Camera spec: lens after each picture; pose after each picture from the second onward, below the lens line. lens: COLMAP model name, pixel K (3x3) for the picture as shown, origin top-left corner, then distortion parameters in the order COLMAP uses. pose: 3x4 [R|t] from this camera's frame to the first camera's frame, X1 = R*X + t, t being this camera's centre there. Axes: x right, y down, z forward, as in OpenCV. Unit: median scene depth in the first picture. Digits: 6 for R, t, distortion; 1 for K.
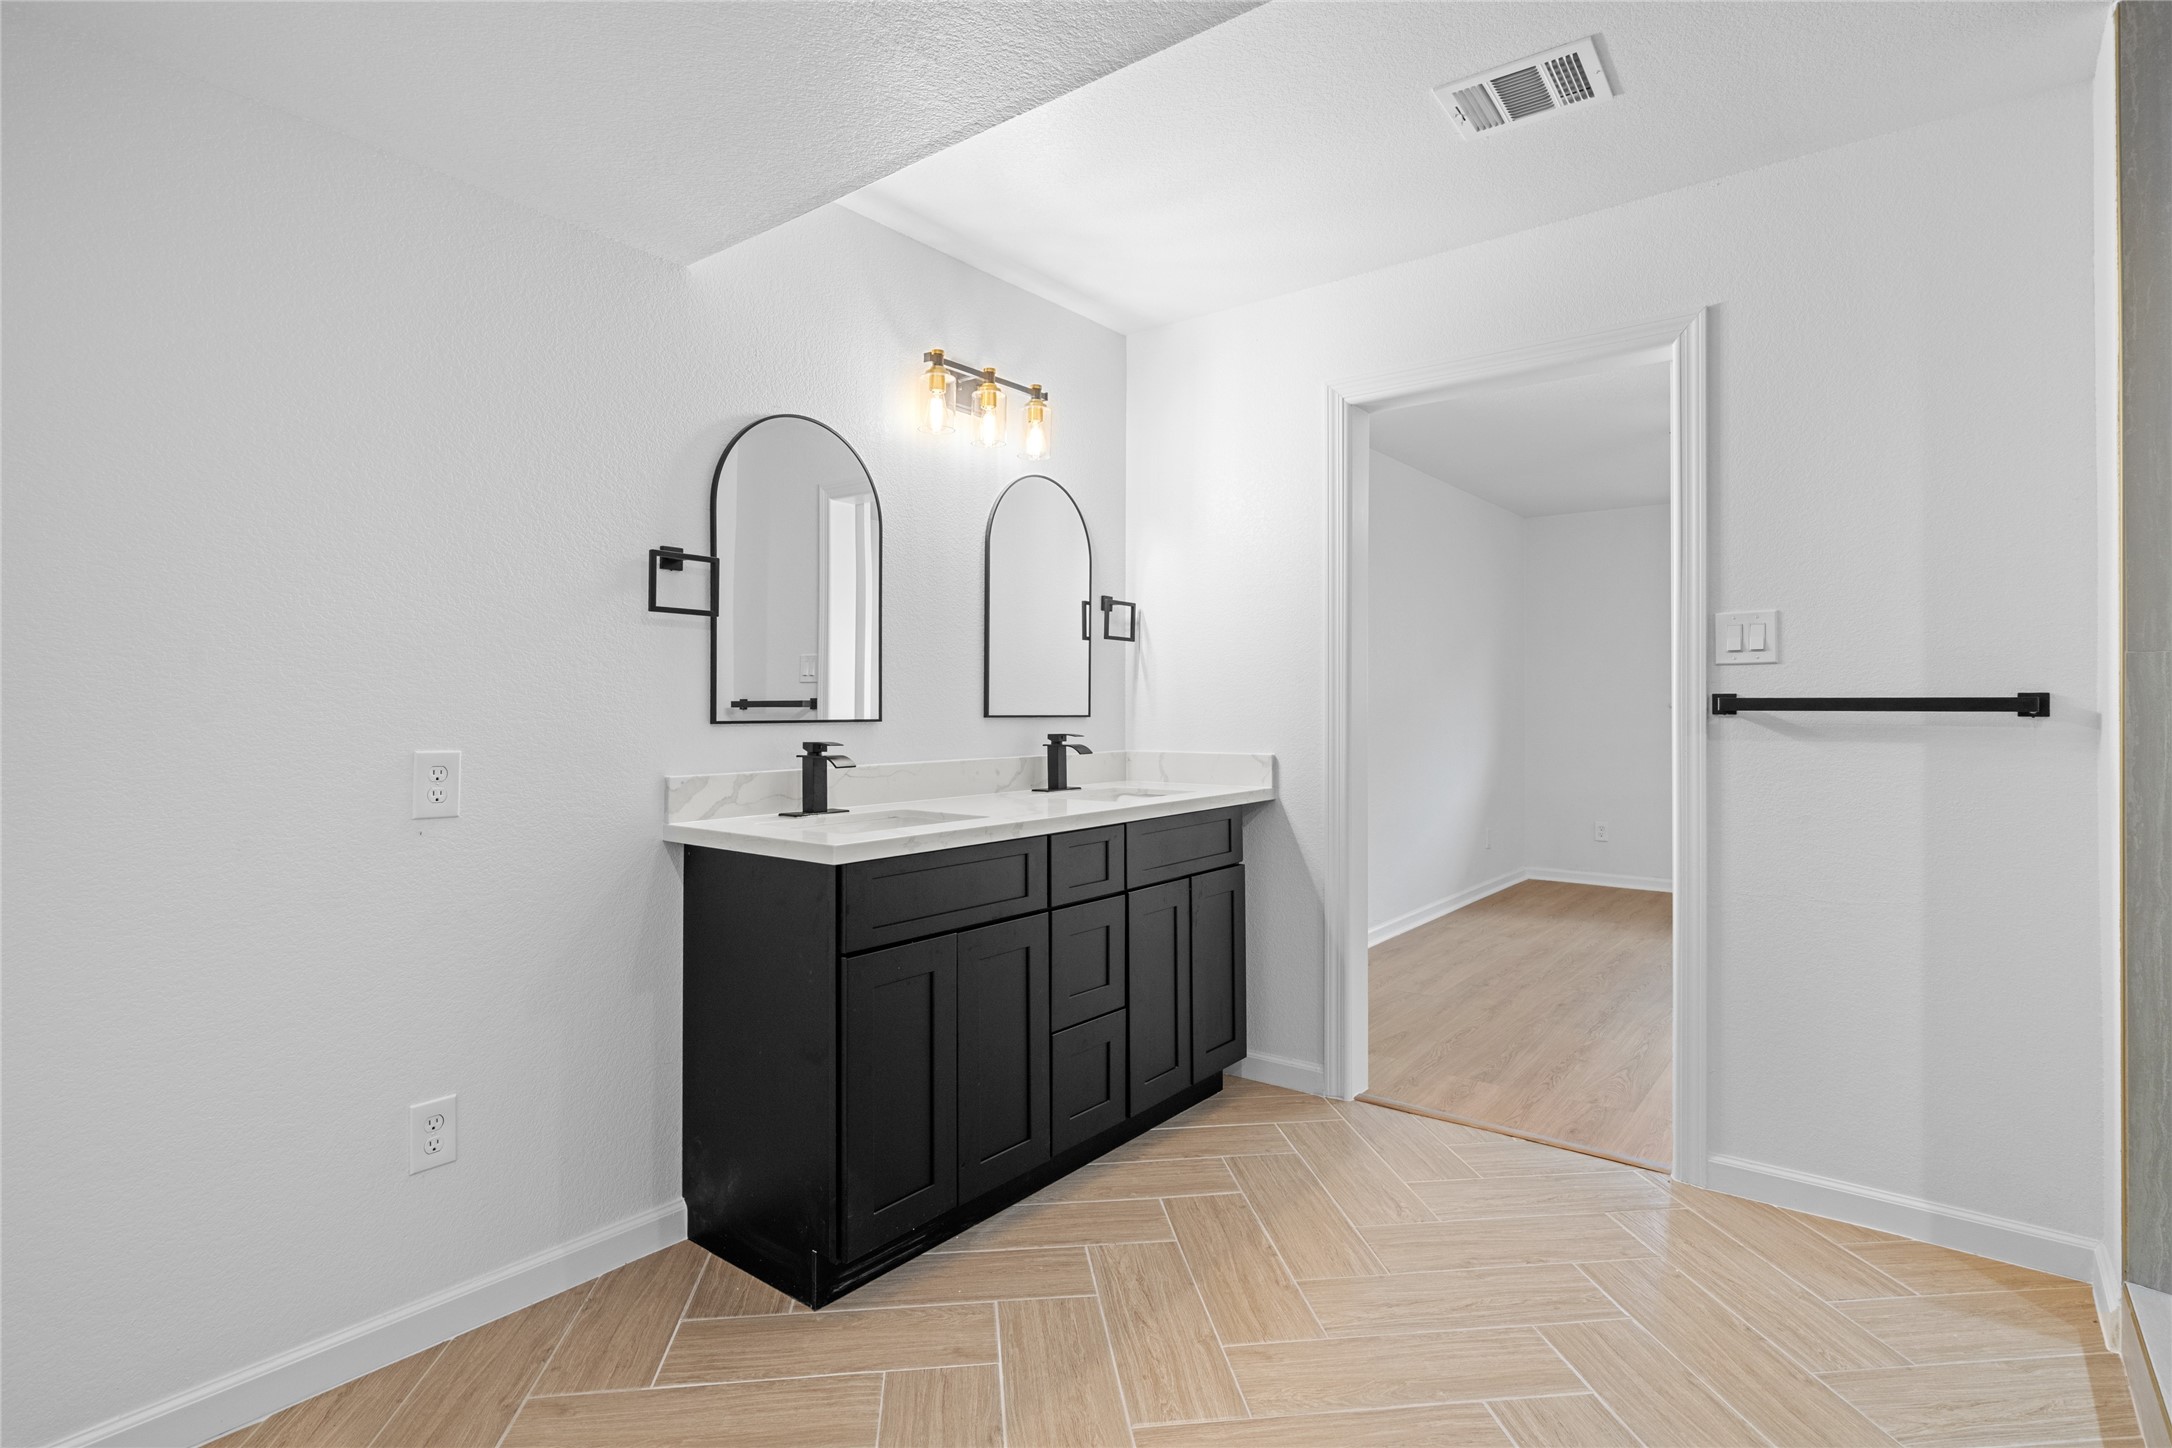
lens RADIAL K [[1075.0, 0, 1086.7], [0, 1075.0, 711.0], [0, 0, 1]] dist [0.001874, 0.000833]
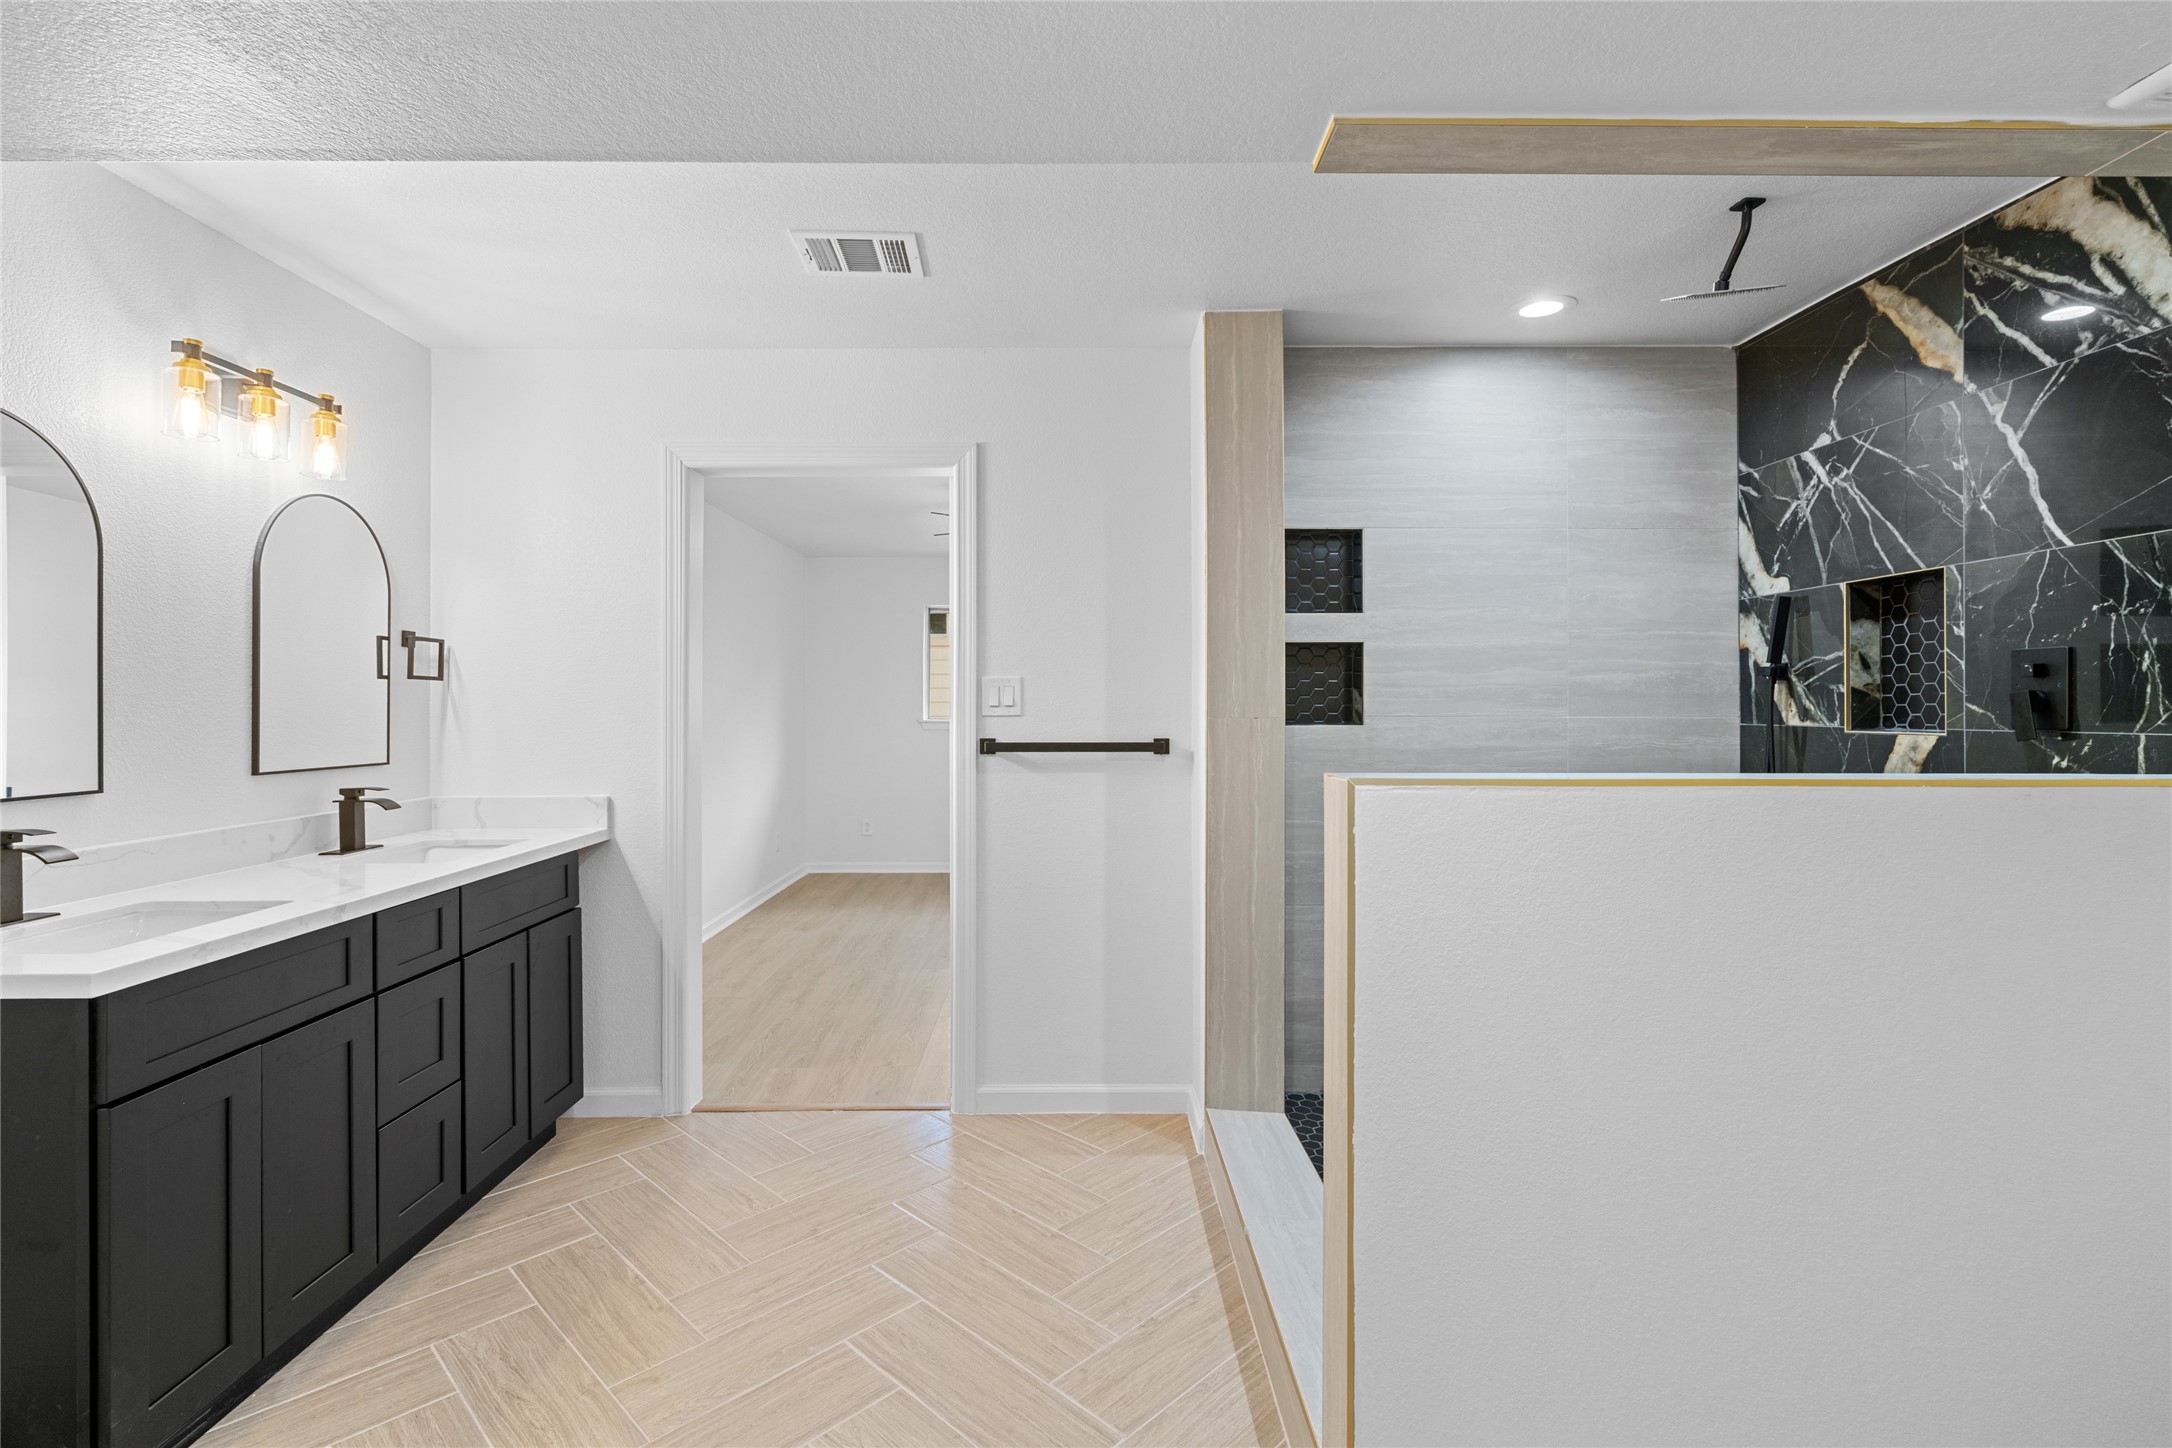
lens RADIAL K [[1010.3, 0, 1081.1], [0, 1010.3, 714.0], [0, 0, 1]] dist [0.001553, 0.000487]
pose [[0.775763, -0.004501, 0.631009, -0.105511], [-0.001592, 0.999957, 0.009090, -0.058835], [-0.631023, -0.008056, 0.775722, -0.038467]]
